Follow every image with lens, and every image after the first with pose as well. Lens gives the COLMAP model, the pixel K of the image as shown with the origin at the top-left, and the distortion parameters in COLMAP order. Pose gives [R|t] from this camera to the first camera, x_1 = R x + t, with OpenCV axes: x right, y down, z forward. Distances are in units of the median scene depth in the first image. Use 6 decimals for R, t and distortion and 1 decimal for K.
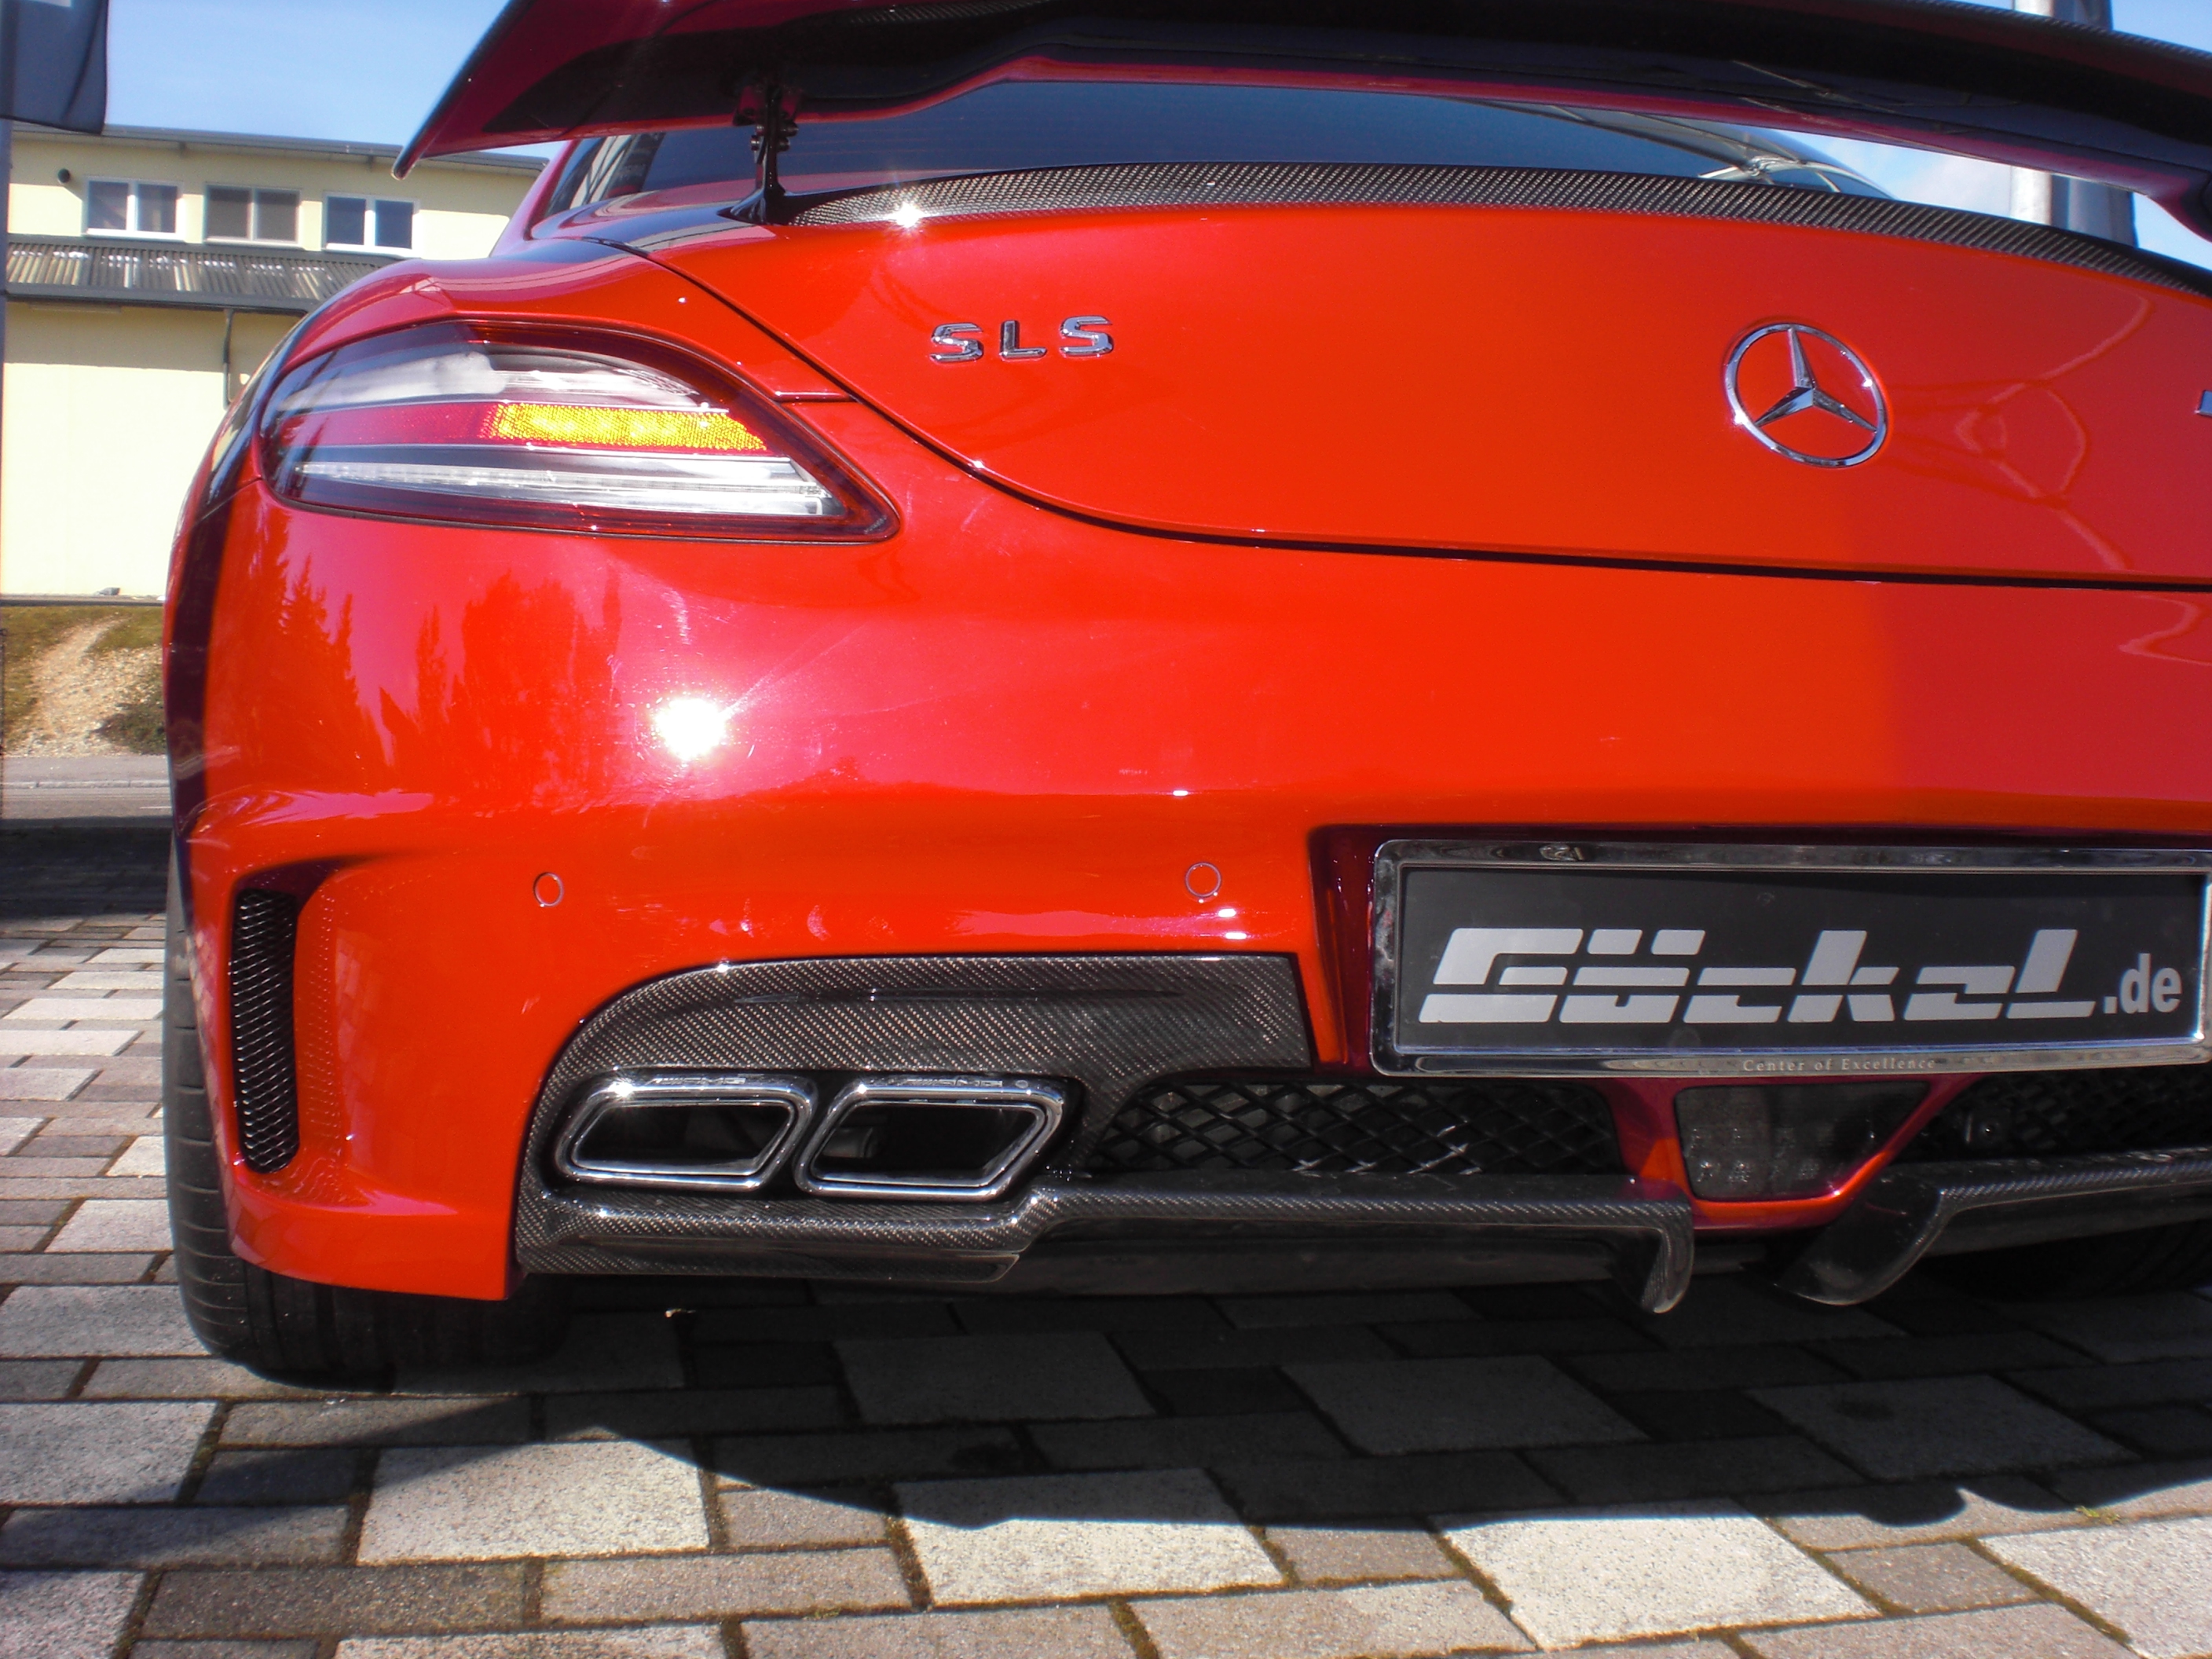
lens RADIAL K [[2498.2, 0, 1113.1], [0, 2498.2, 839.9], [0, 0, 1]] dist [-0.065139, -0.191288]
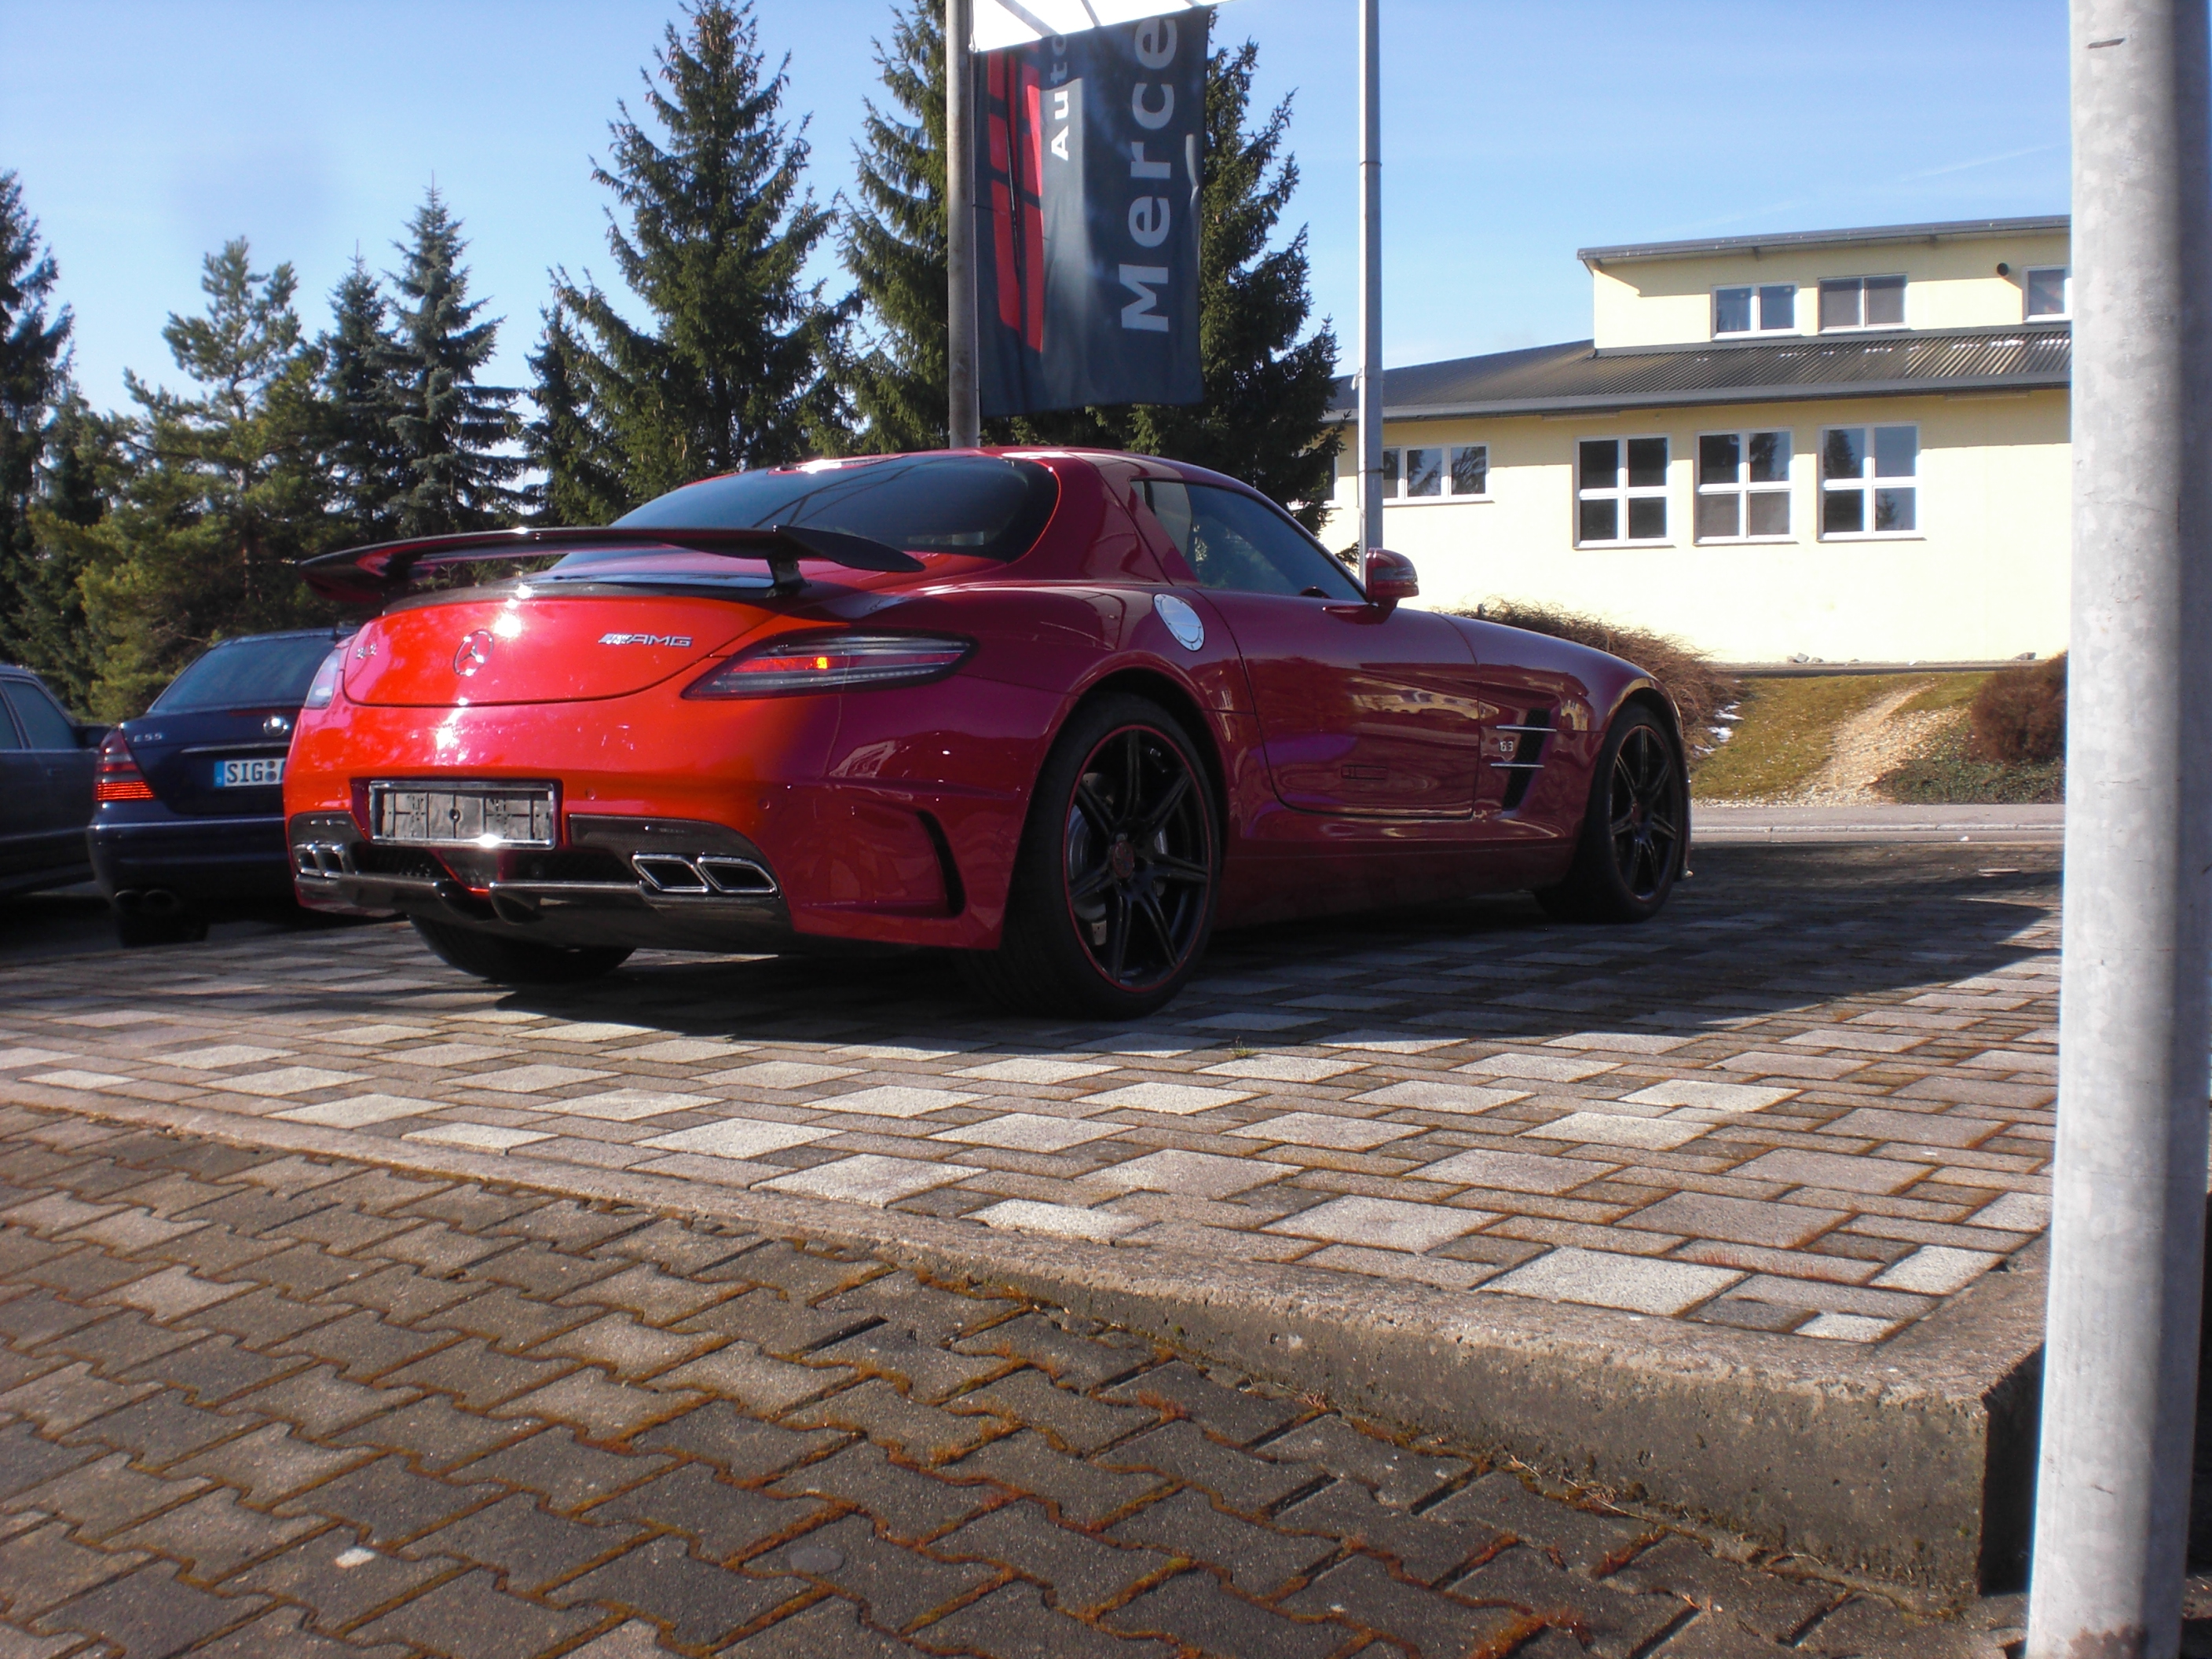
lens RADIAL K [[2498.2, 0, 1113.1], [0, 2498.2, 839.9], [0, 0, 1]] dist [-0.065139, -0.191288]
pose [[0.679232, 0.003238, -0.733916, 3.410211], [-0.021085, 0.999664, -0.015103, 0.114947], [0.733620, 0.025733, 0.679072, -0.695928]]
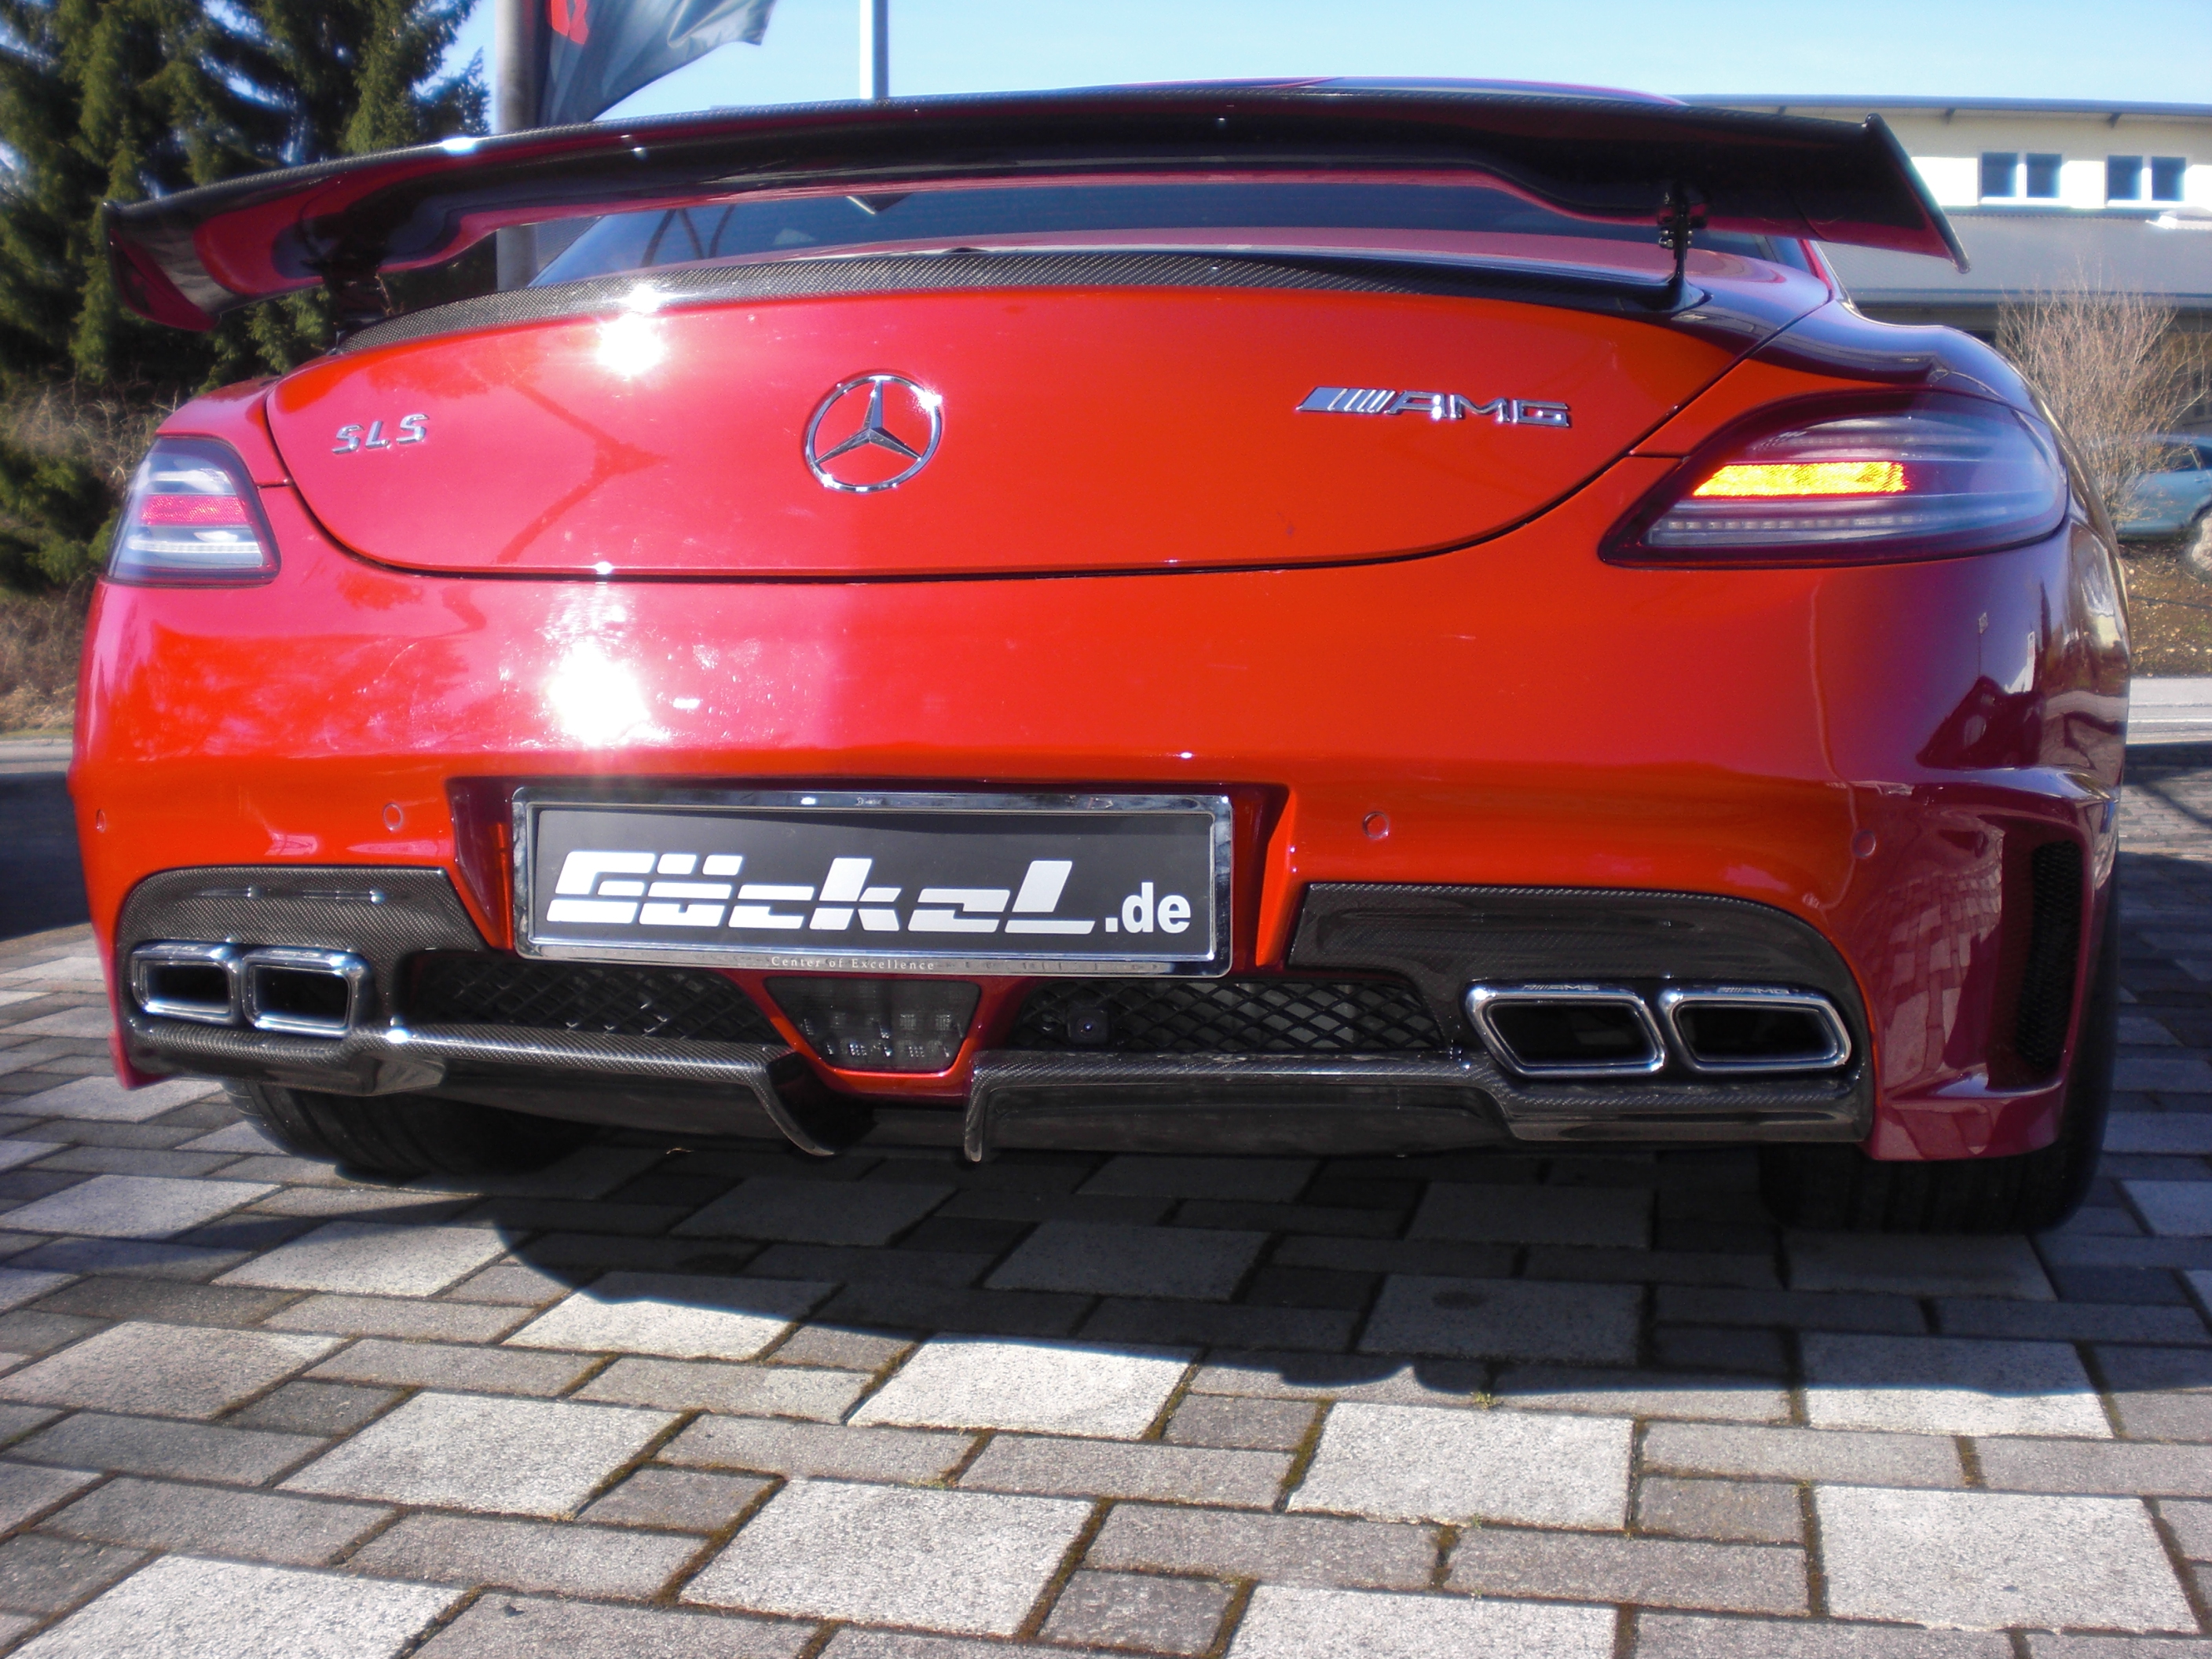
lens RADIAL K [[2498.2, 0, 1113.1], [0, 2498.2, 839.9], [0, 0, 1]] dist [-0.065139, -0.191288]
pose [[0.904582, 0.009664, -0.426191, 0.922137], [0.002199, 0.999624, 0.027334, -0.007207], [0.426295, -0.025663, 0.904220, -0.096804]]
